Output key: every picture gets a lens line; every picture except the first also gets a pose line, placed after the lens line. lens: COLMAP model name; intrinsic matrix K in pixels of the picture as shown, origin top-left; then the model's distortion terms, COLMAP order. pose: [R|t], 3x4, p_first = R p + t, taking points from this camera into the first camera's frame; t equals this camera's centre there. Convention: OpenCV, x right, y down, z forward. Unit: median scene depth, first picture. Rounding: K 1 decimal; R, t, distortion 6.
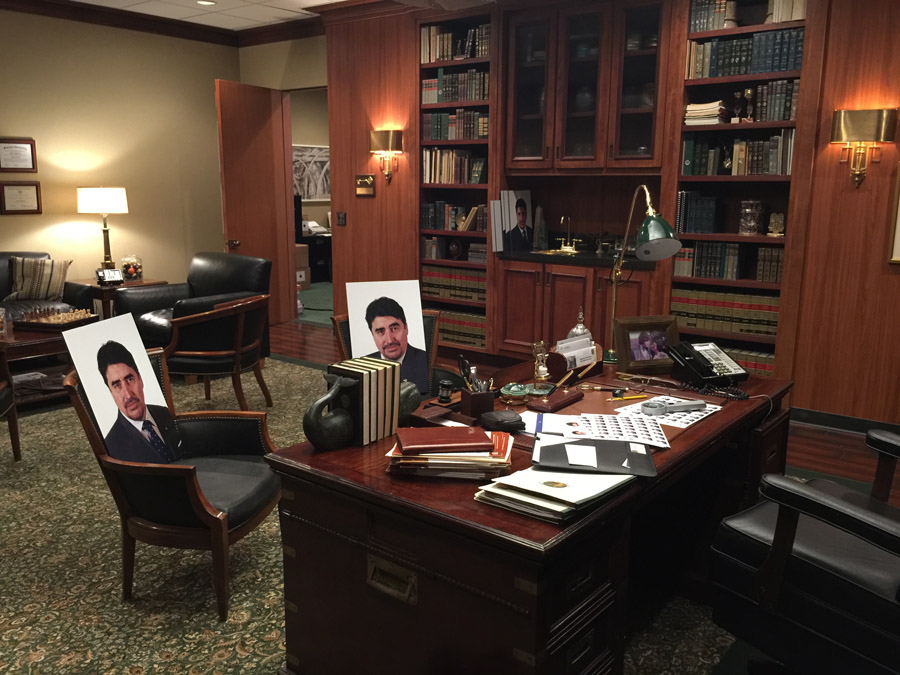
lens RADIAL K [[766.5, 0, 445.1], [0, 766.5, 327.3], [0, 0, 1]] dist [0.087356, -0.122217]
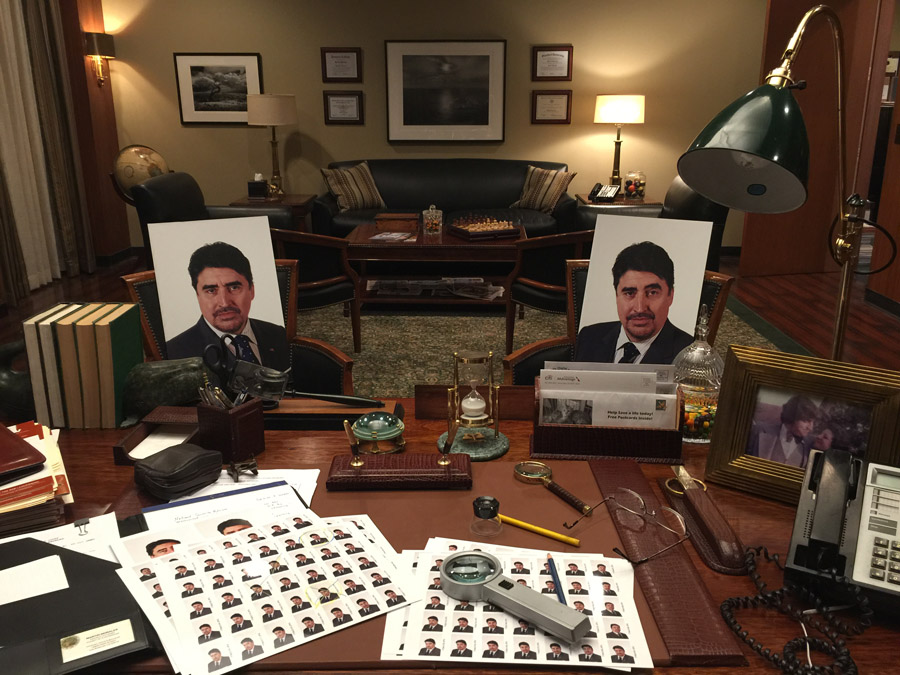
lens RADIAL K [[766.5, 0, 445.1], [0, 766.5, 327.3], [0, 0, 1]] dist [0.087356, -0.122217]
pose [[0.616110, 0.213185, -0.758262, 0.330421], [-0.139990, 0.976987, 0.160933, -0.050343], [0.775120, 0.006997, 0.631775, 0.453864]]
